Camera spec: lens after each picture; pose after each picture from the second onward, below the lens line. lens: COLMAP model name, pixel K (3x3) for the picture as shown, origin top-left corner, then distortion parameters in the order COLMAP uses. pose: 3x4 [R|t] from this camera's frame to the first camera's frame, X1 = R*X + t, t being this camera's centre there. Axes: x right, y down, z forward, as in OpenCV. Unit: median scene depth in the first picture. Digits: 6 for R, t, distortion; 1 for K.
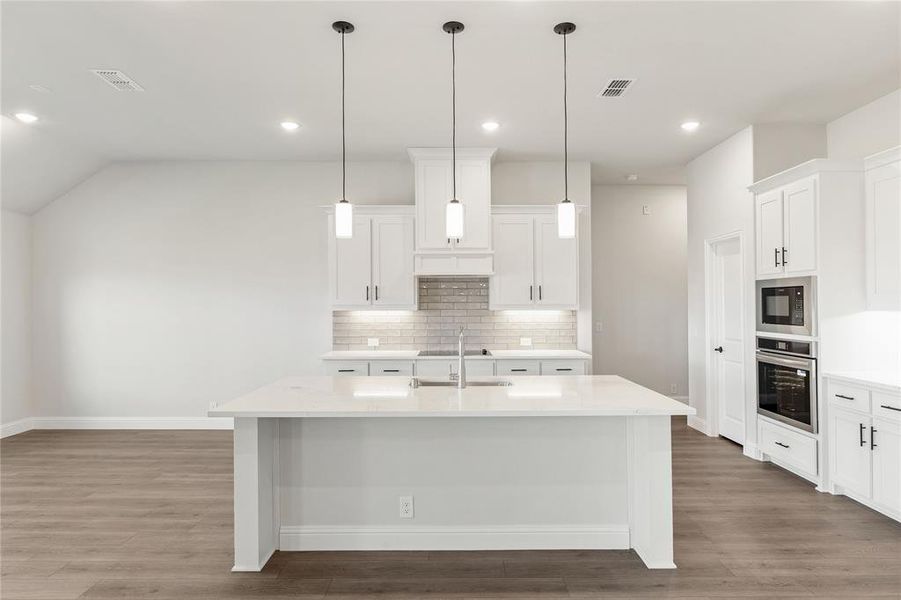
lens RADIAL K [[513.6, 0, 449.9], [0, 513.6, 306.0], [0, 0, 1]] dist [-0.006995, -0.000792]
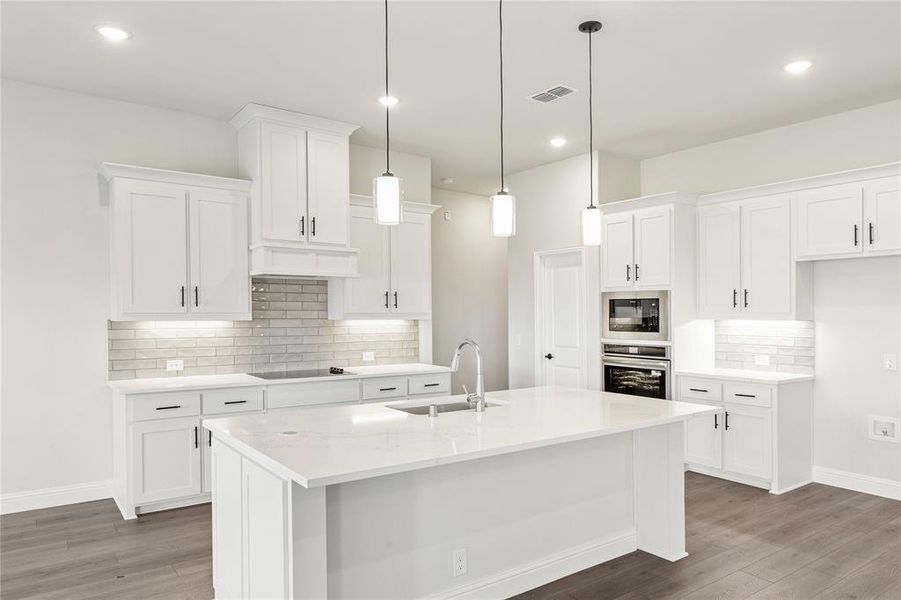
lens RADIAL K [[585.6, 0, 444.4], [0, 585.6, 314.1], [0, 0, 1]] dist [0.001559, 0.004168]
pose [[0.812998, 0.003129, 0.582259, -0.356646], [-0.002412, 0.999995, -0.002005, 0.000661], [-0.582262, 0.000226, 0.813001, 0.144711]]
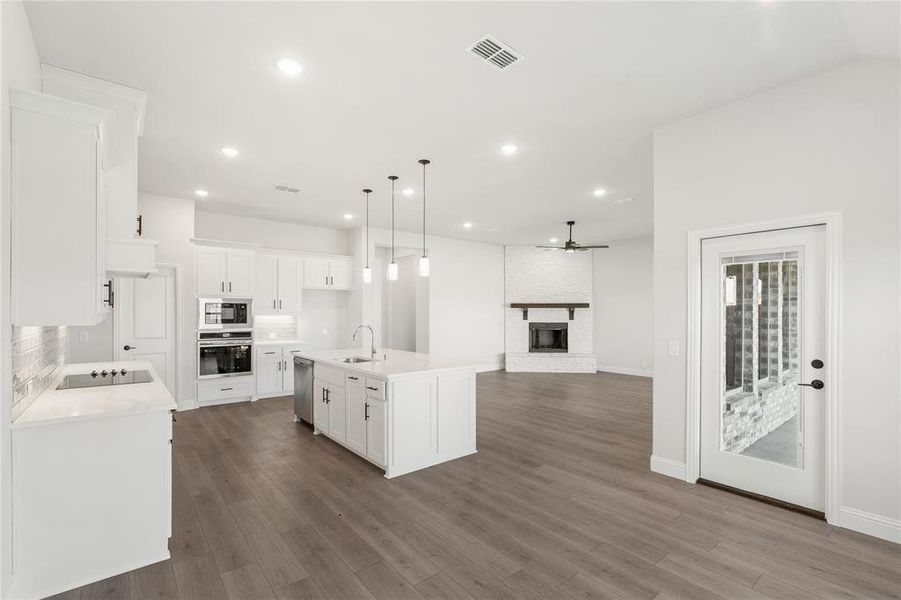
lens RADIAL K [[412.7, 0, 456.0], [0, 412.7, 311.8], [0, 0, 1]] dist [0.001267, -0.001088]
pose [[-0.639111, 0.002290, 0.769111, -0.783232], [0.001213, 0.999997, -0.001969, -0.001129], [-0.769113, -0.000325, -0.639112, 1.027256]]
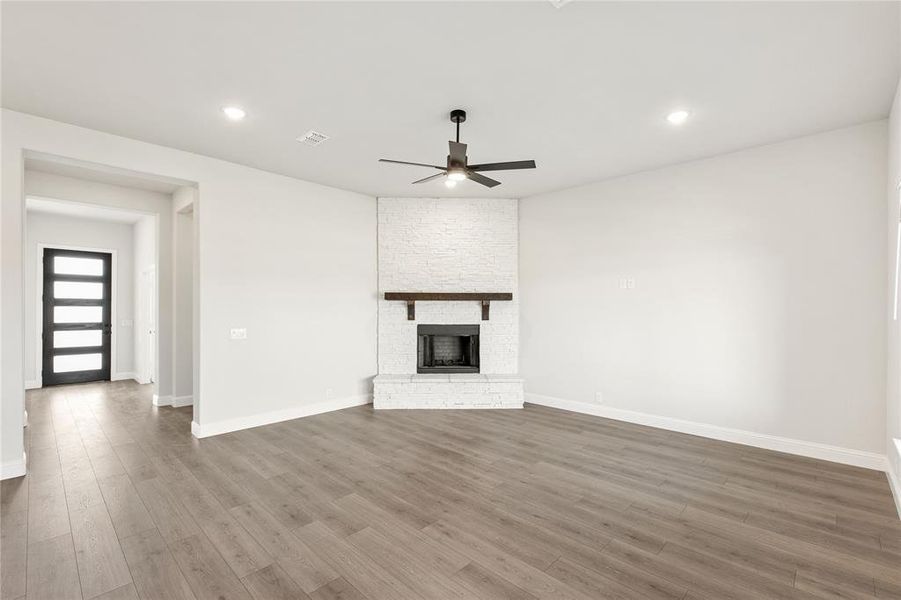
lens RADIAL K [[400.6, 0, 457.6], [0, 400.6, 308.8], [0, 0, 1]] dist [-0.001782, -0.000244]
pose [[-0.727389, -0.002521, 0.686221, -0.393489], [-0.001161, 0.999996, 0.002443, -0.001877], [-0.686224, 0.000980, -0.727389, 0.301419]]
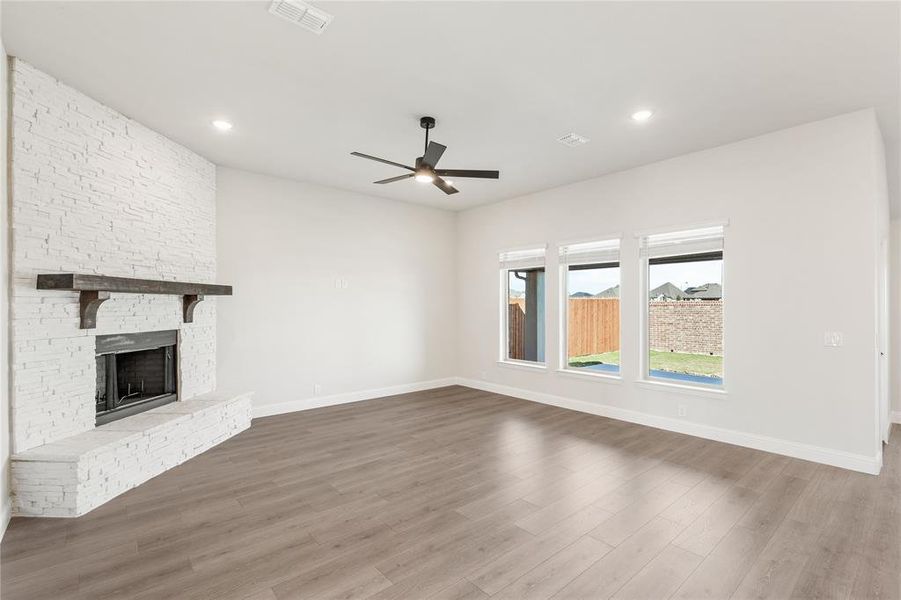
lens RADIAL K [[412.7, 0, 457.9], [0, 412.7, 304.0], [0, 0, 1]] dist [0.001267, -0.001088]
pose [[-0.751495, -0.000662, -0.659739, 0.447050], [0.000927, 0.999997, -0.002060, -0.001555], [0.659738, -0.002159, -0.751492, 0.388637]]
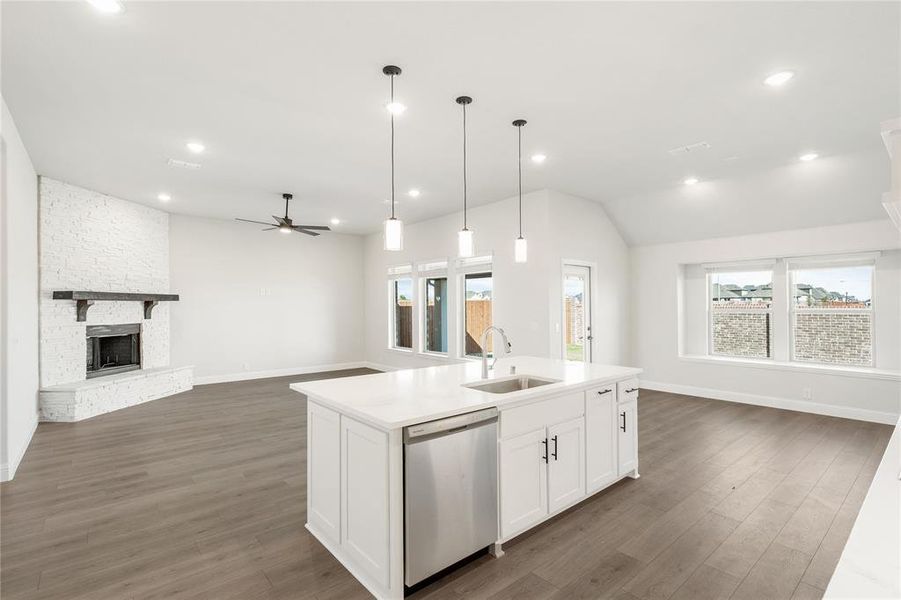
lens RADIAL K [[412.7, 0, 458.1], [0, 412.7, 305.0], [0, 0, 1]] dist [0.001267, -0.001088]
pose [[-0.755550, 0.001175, -0.655090, 0.419900], [0.004071, 0.999988, -0.002901, -0.002233], [0.655078, -0.004859, -0.755546, 0.991190]]
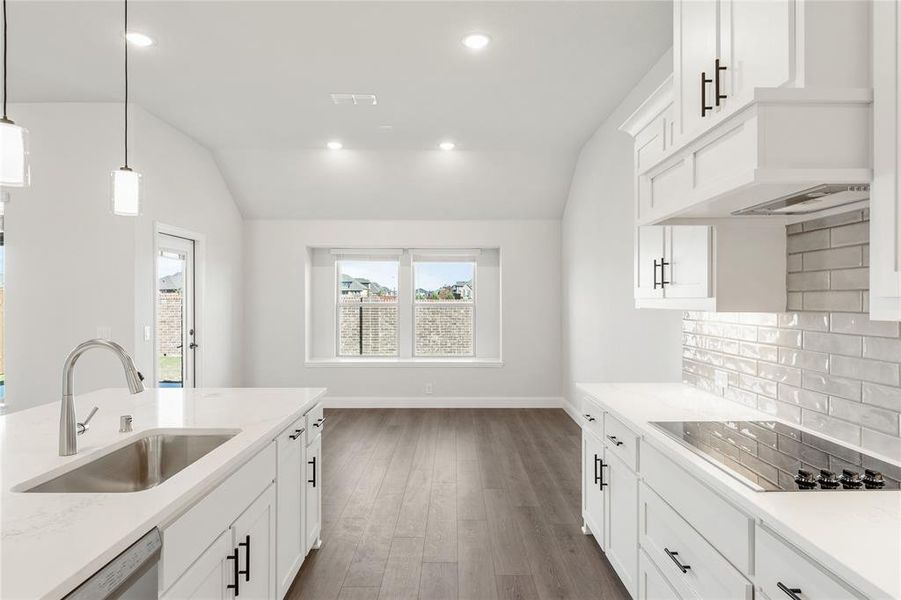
lens RADIAL K [[513.6, 0, 446.8], [0, 513.6, 299.1], [0, 0, 1]] dist [-0.006995, -0.000792]
pose [[-0.005172, 0.000552, -0.999986, 0.344689], [-0.001291, 0.999999, 0.000559, -0.001011], [0.999986, 0.001294, -0.005172, 0.833976]]
